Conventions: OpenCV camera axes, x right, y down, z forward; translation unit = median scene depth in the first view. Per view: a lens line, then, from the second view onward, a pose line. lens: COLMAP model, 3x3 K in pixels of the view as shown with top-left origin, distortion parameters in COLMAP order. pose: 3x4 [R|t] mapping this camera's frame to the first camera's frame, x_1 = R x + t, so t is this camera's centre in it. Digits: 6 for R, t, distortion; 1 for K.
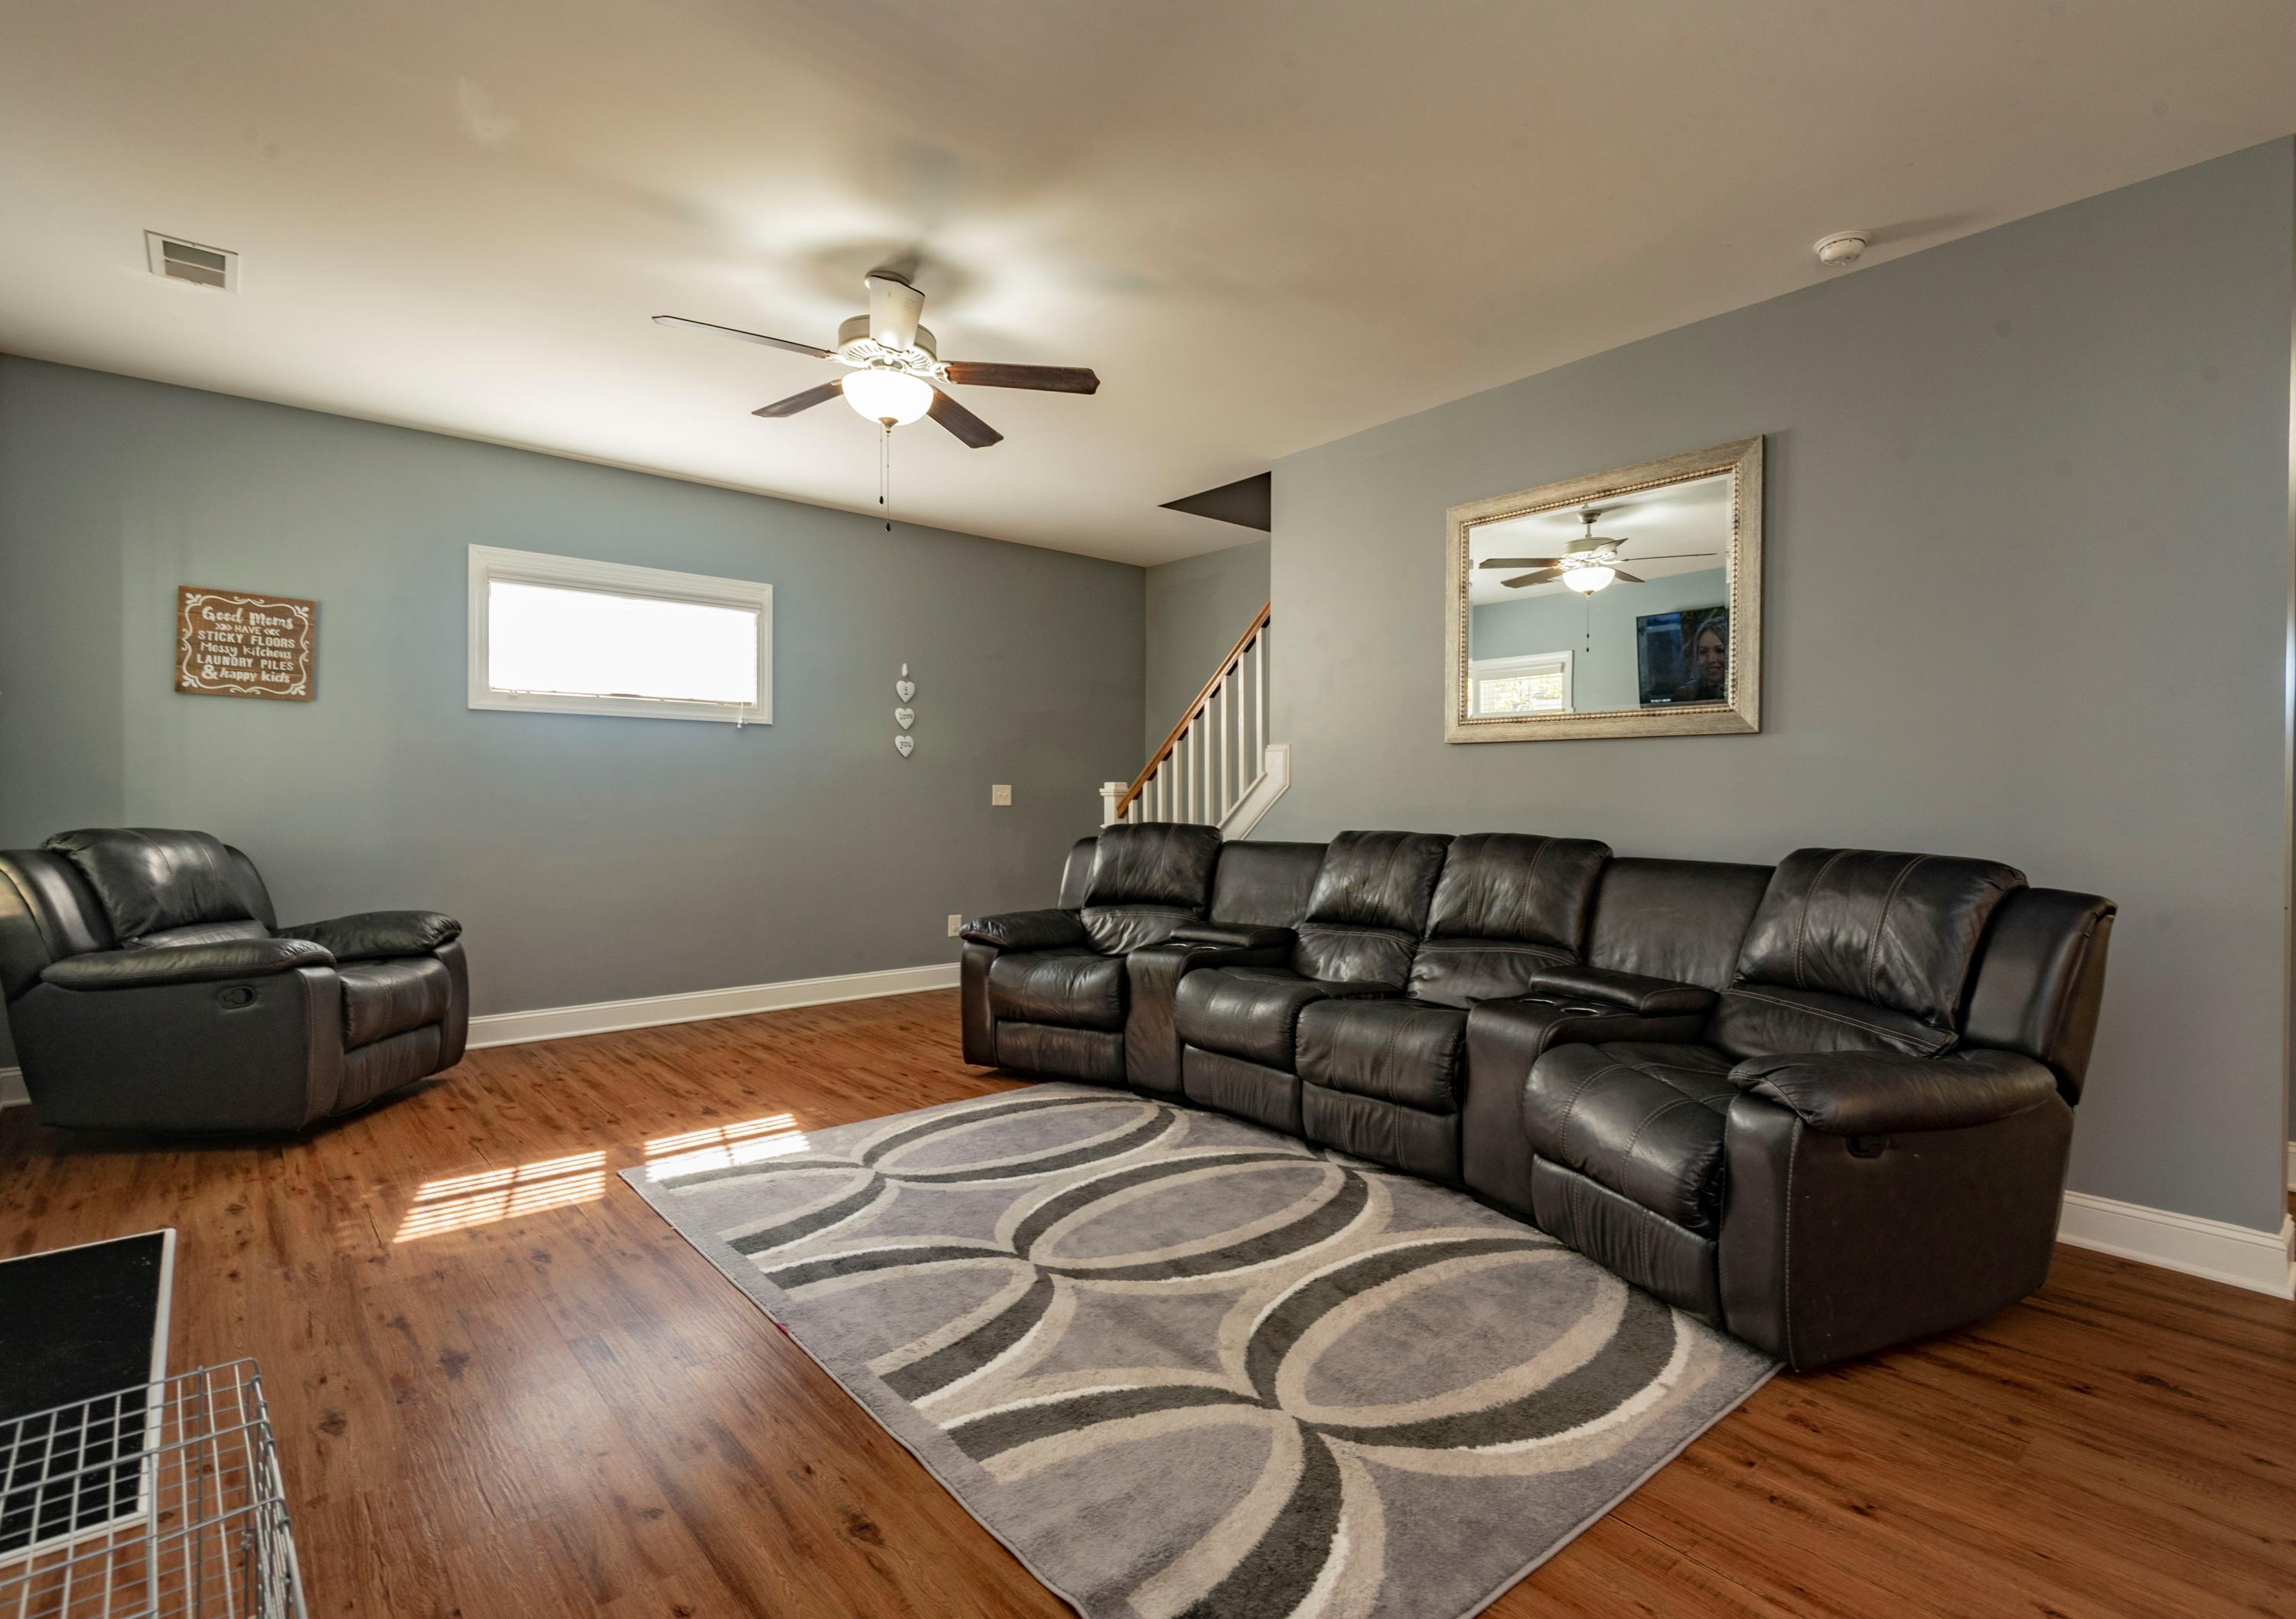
lens RADIAL K [[1121.2, 0, 1147.8], [0, 1121.2, 808.5], [0, 0, 1]] dist [0.000625, -0.000458]
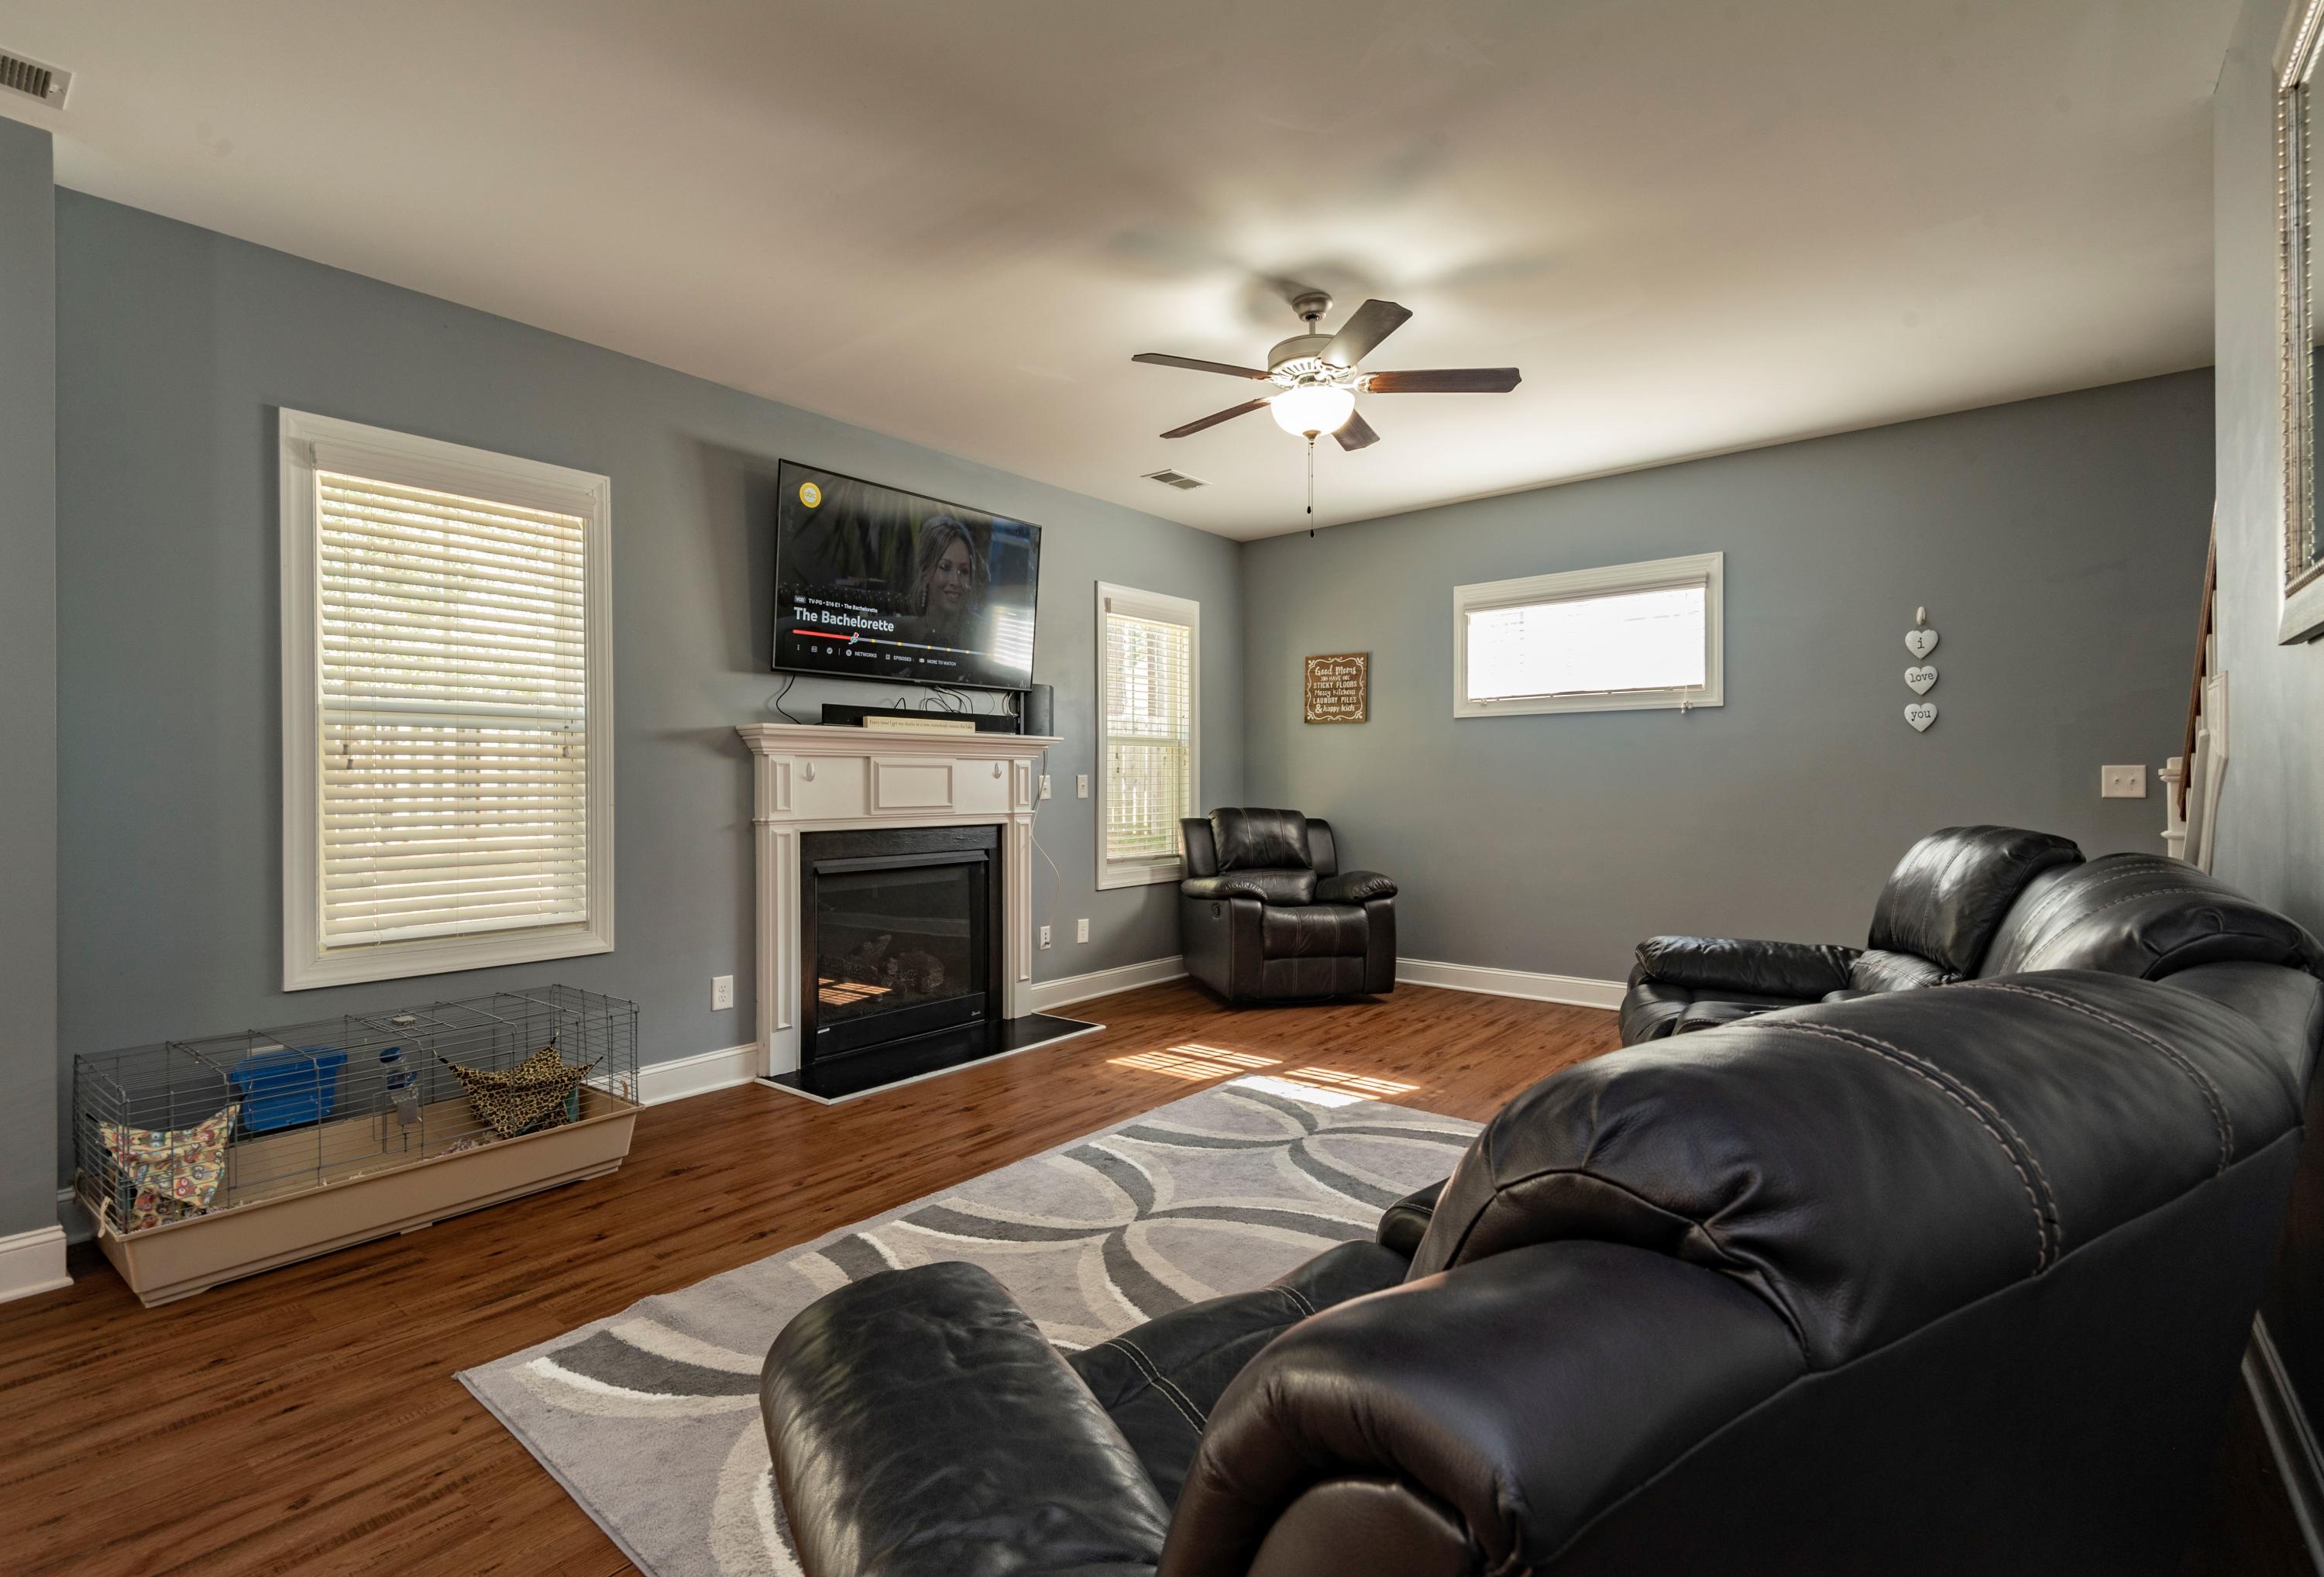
lens RADIAL K [[1054.9, 0, 1161.8], [0, 1054.9, 785.3], [0, 0, 1]] dist [0.033080, 0.000092]
pose [[0.163986, -0.006290, -0.986443, 0.579847], [-0.004971, 0.999962, -0.007203, -0.003660], [0.986450, 0.006085, 0.163949, 0.550407]]
